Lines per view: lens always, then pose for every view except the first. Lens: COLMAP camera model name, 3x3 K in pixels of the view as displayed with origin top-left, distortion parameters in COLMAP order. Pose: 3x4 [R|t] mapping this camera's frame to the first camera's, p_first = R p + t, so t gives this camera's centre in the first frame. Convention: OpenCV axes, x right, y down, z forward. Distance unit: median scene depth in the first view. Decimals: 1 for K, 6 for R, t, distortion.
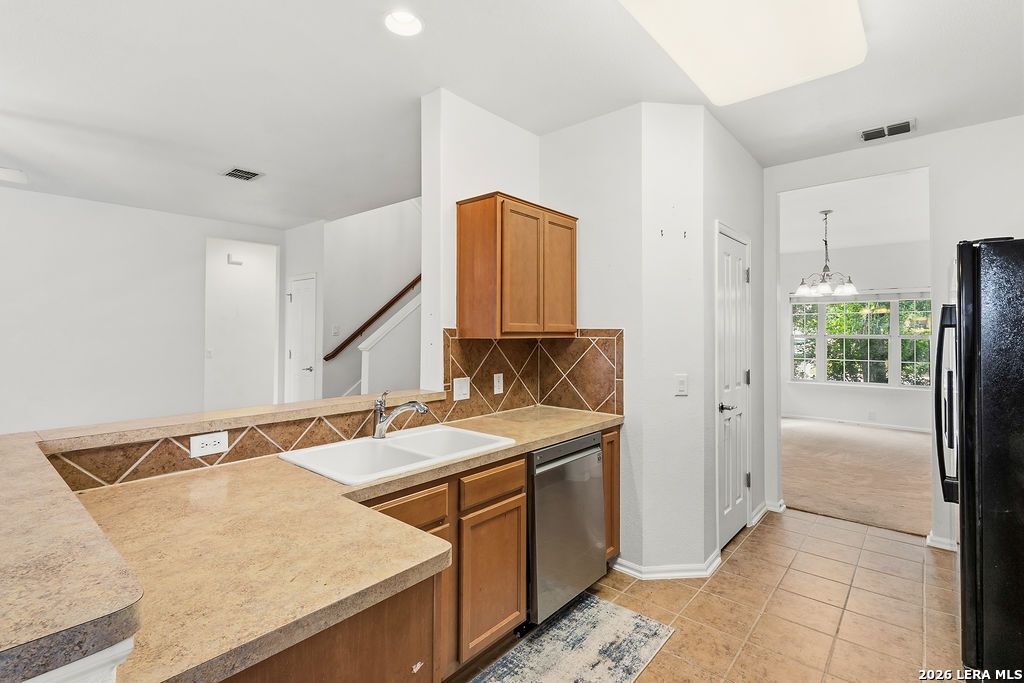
lens RADIAL K [[476.5, 0, 511.1], [0, 476.5, 325.6], [0, 0, 1]] dist [0.010135, 0.000054]
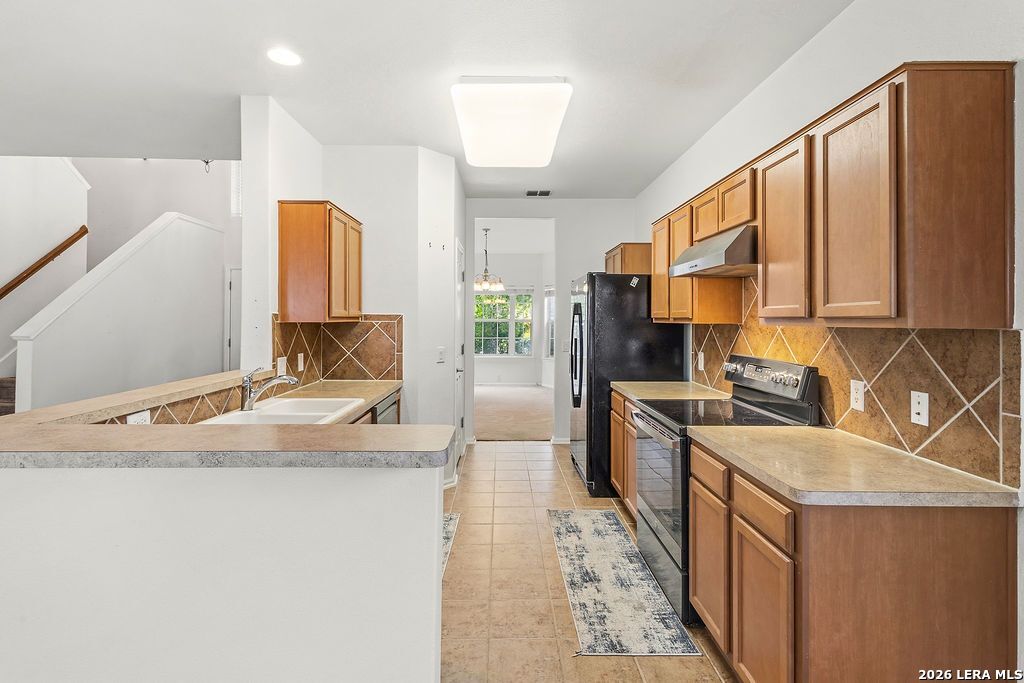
lens RADIAL K [[495.1, 0, 507.6], [0, 495.1, 318.4], [0, 0, 1]] dist [0.001687, 0.000576]
pose [[0.751261, 0.000990, 0.660005, -0.441697], [-0.013139, 0.999823, 0.013456, -0.004920], [-0.659874, -0.018781, 0.751141, -0.213434]]
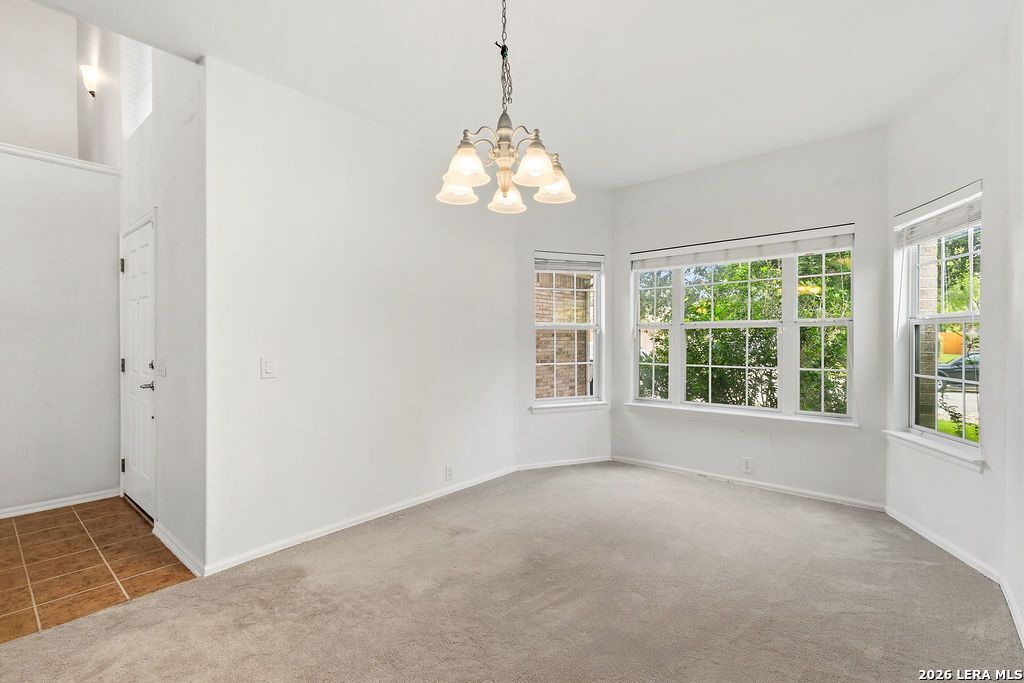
lens RADIAL K [[467.9, 0, 503.0], [0, 467.9, 338.6], [0, 0, 1]] dist [0.000975, -0.000016]
pose [[0.999945, -0.006438, -0.008294, 1.235673], [0.006607, 0.999768, 0.020488, 0.071018], [0.008160, -0.020542, 0.999756, 1.203835]]
